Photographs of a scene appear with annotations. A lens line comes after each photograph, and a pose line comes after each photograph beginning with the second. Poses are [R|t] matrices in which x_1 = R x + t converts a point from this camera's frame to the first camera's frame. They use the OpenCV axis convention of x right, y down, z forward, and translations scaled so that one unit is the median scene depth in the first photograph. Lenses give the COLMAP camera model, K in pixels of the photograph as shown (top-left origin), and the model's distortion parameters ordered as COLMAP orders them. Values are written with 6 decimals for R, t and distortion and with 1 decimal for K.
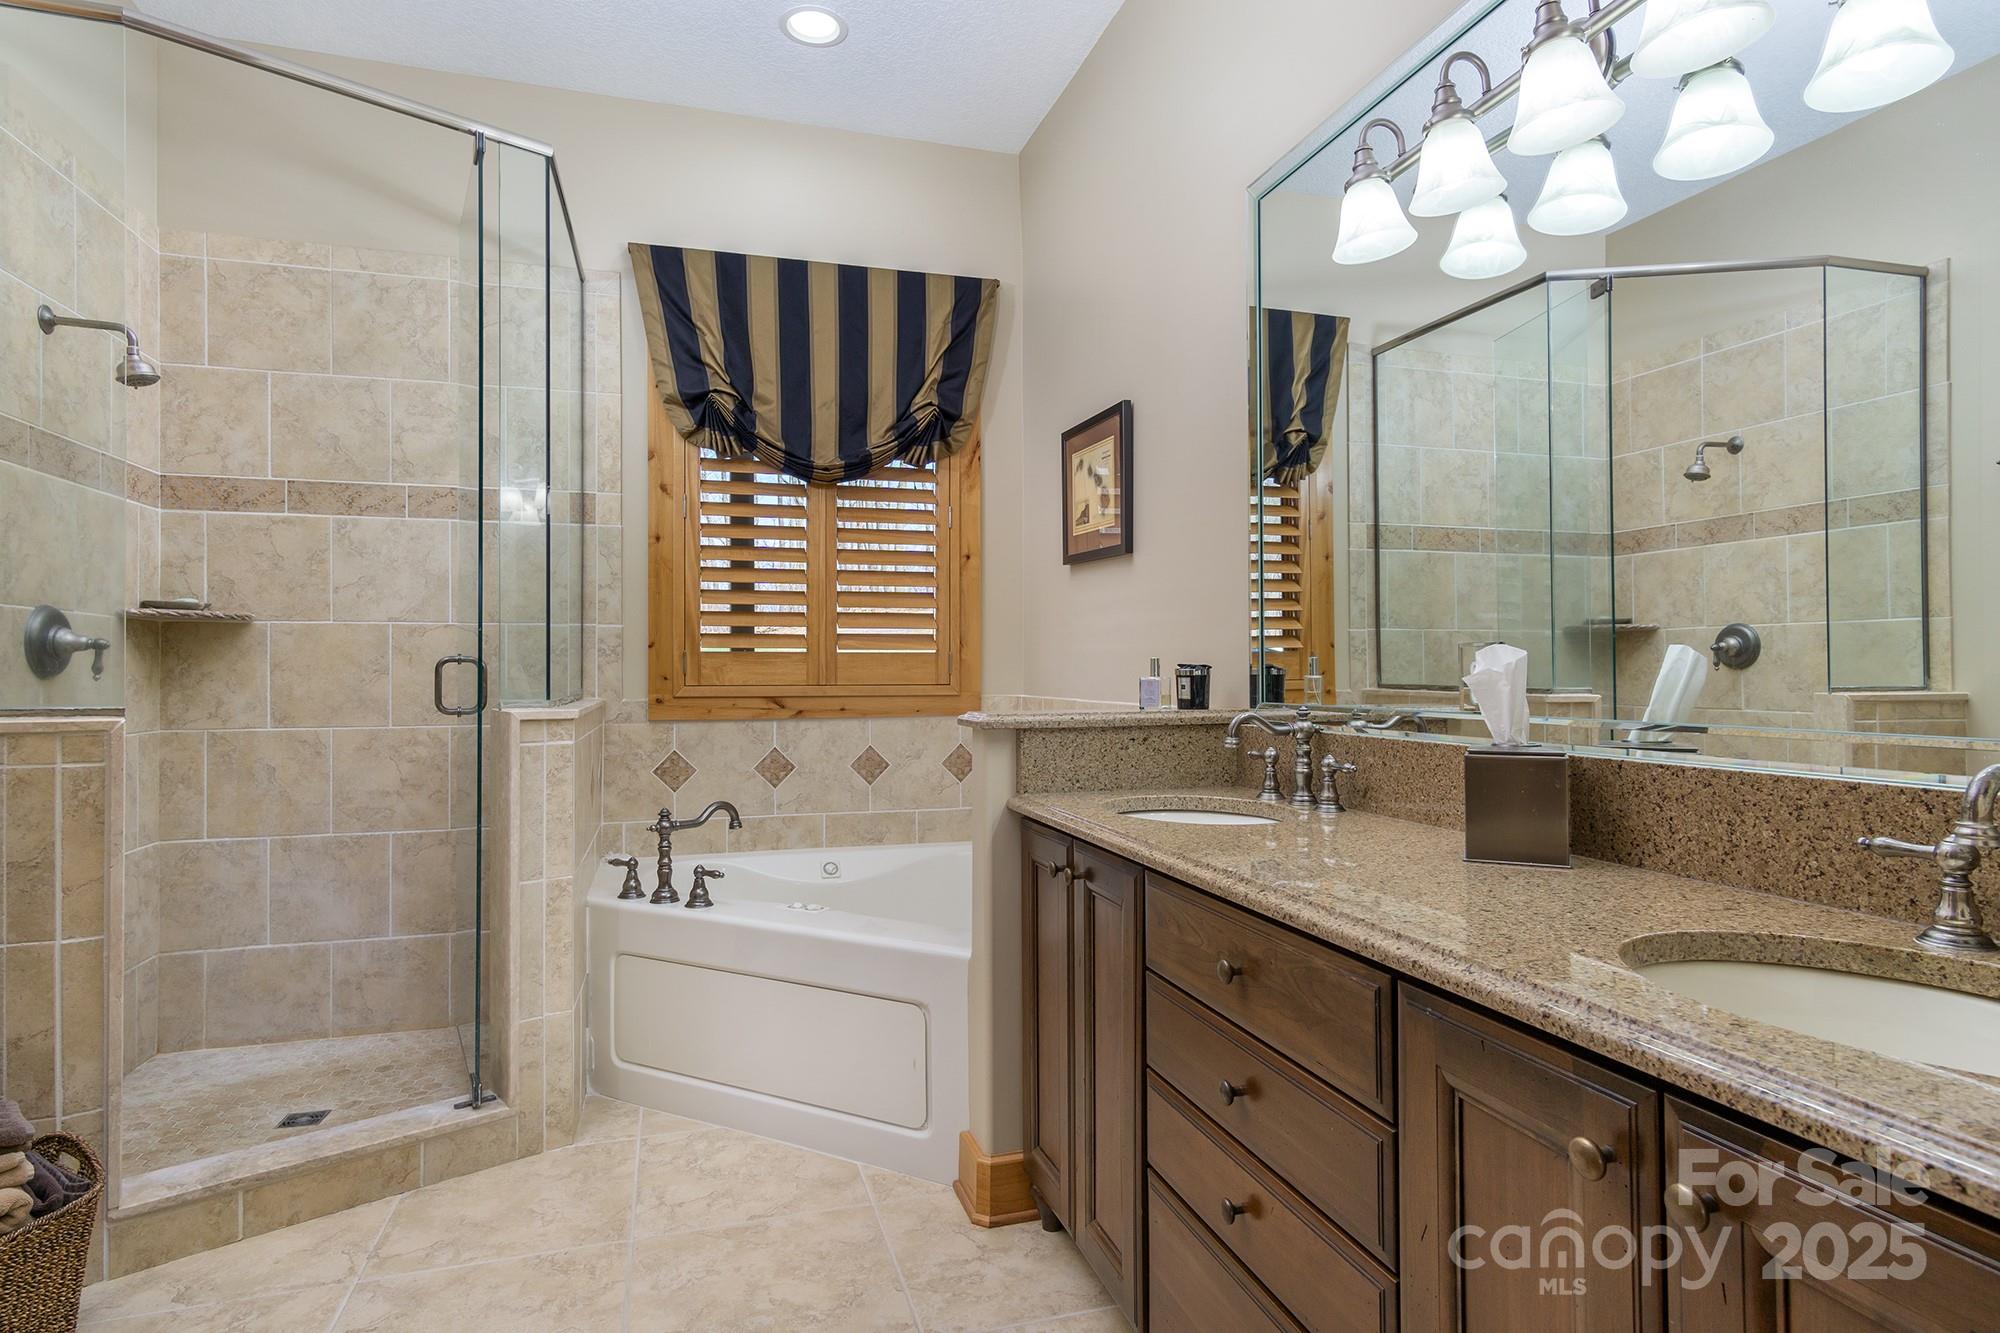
lens RADIAL K [[1054.9, 0, 1000.0], [0, 1054.9, 666.5], [0, 0, 1]] dist [0.002583, 0.000768]
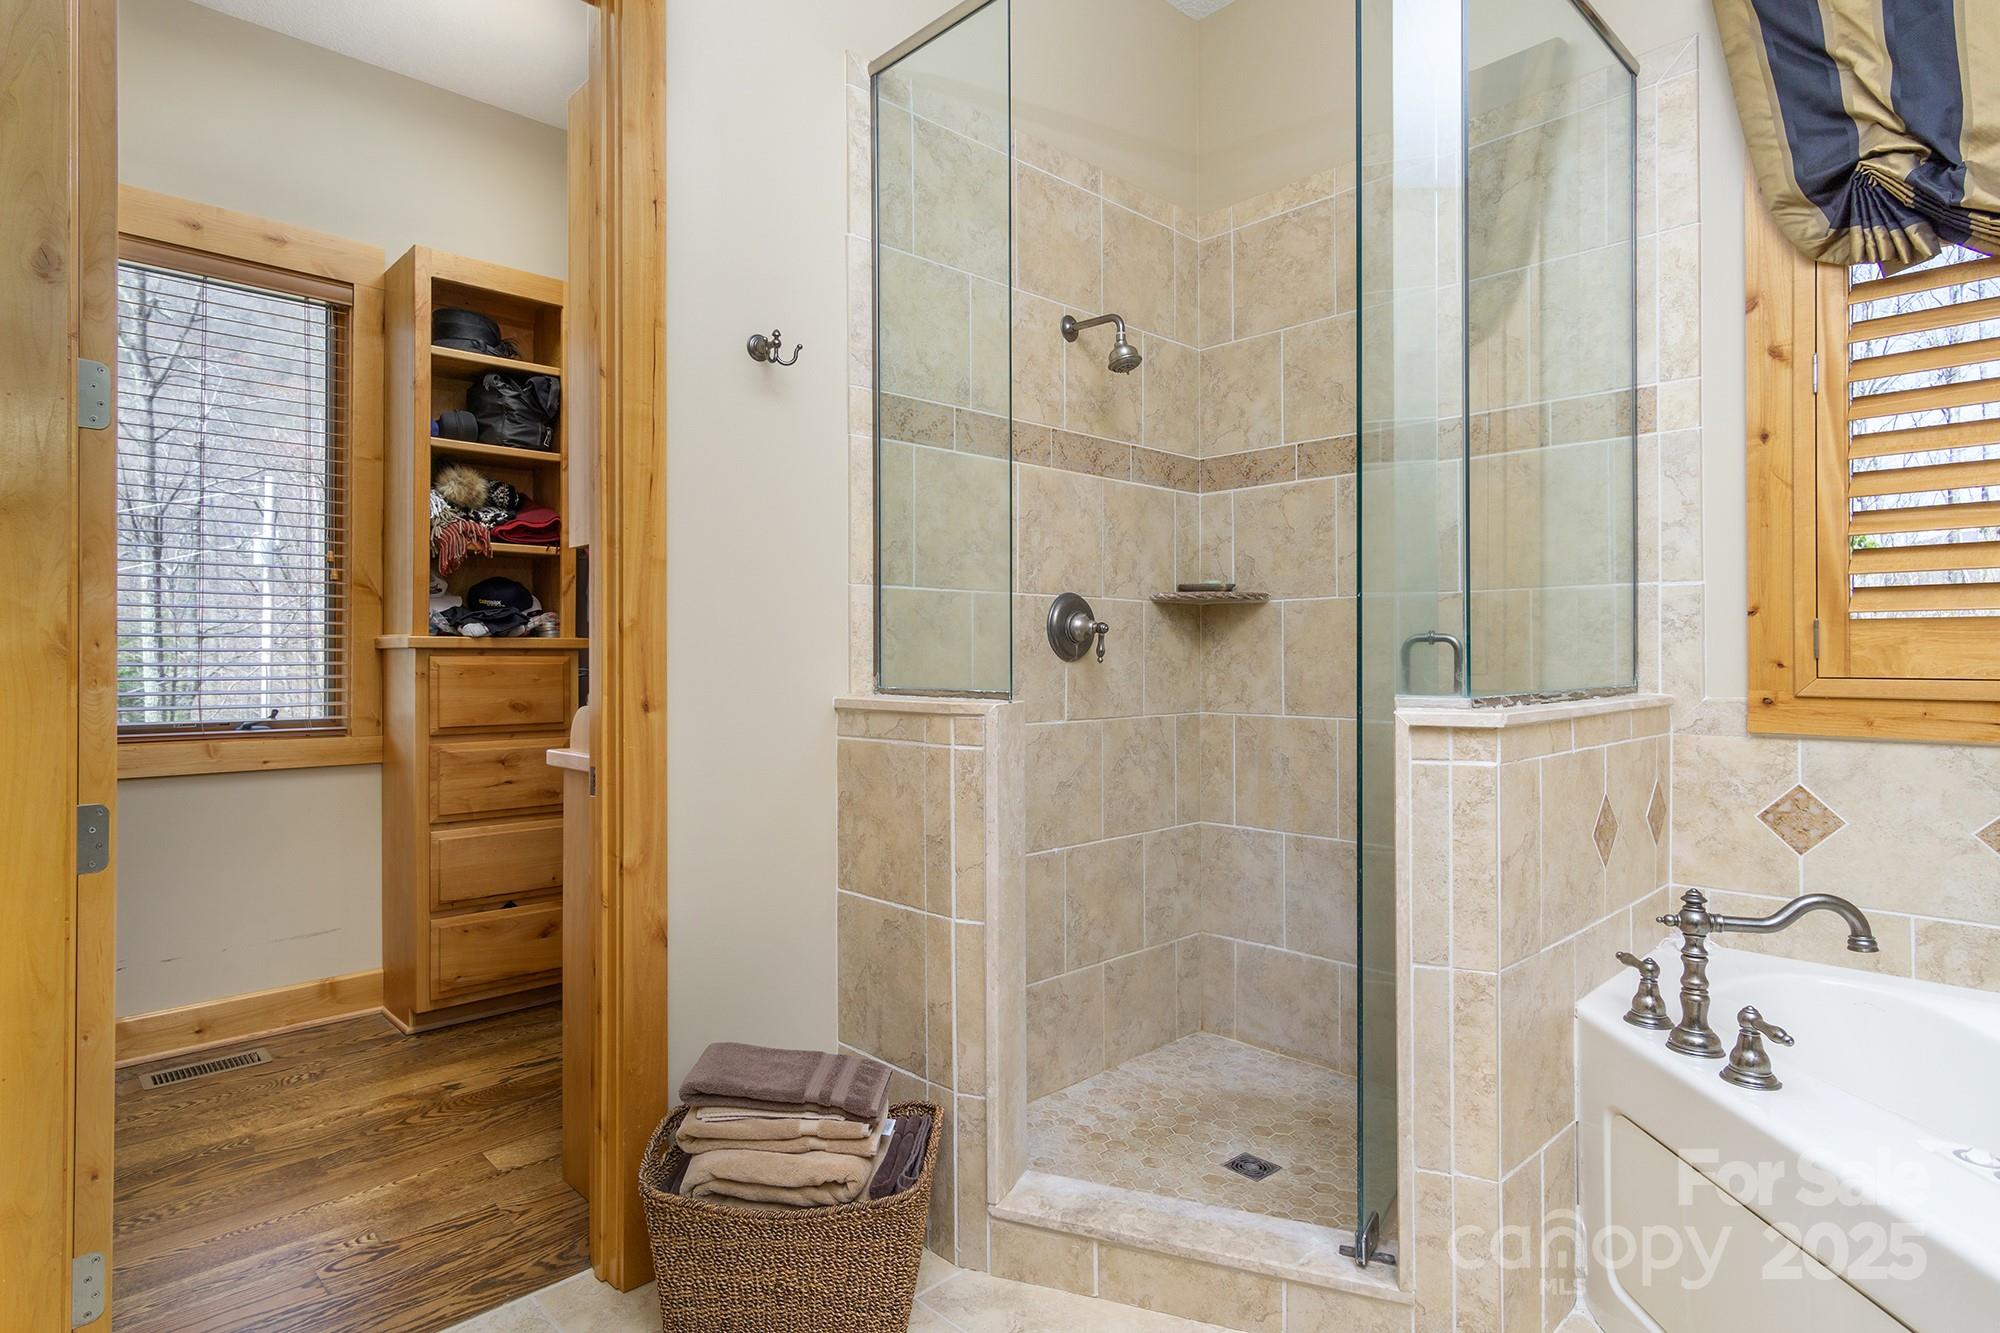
lens RADIAL K [[1070.2, 0, 999.6], [0, 1070.2, 650.1], [0, 0, 1]] dist [0.005759, 0.001711]
pose [[0.456040, -0.003068, -0.889954, 0.031203], [0.005633, 0.999984, -0.000560, 0.000543], [0.889942, -0.004758, 0.456050, 0.356667]]
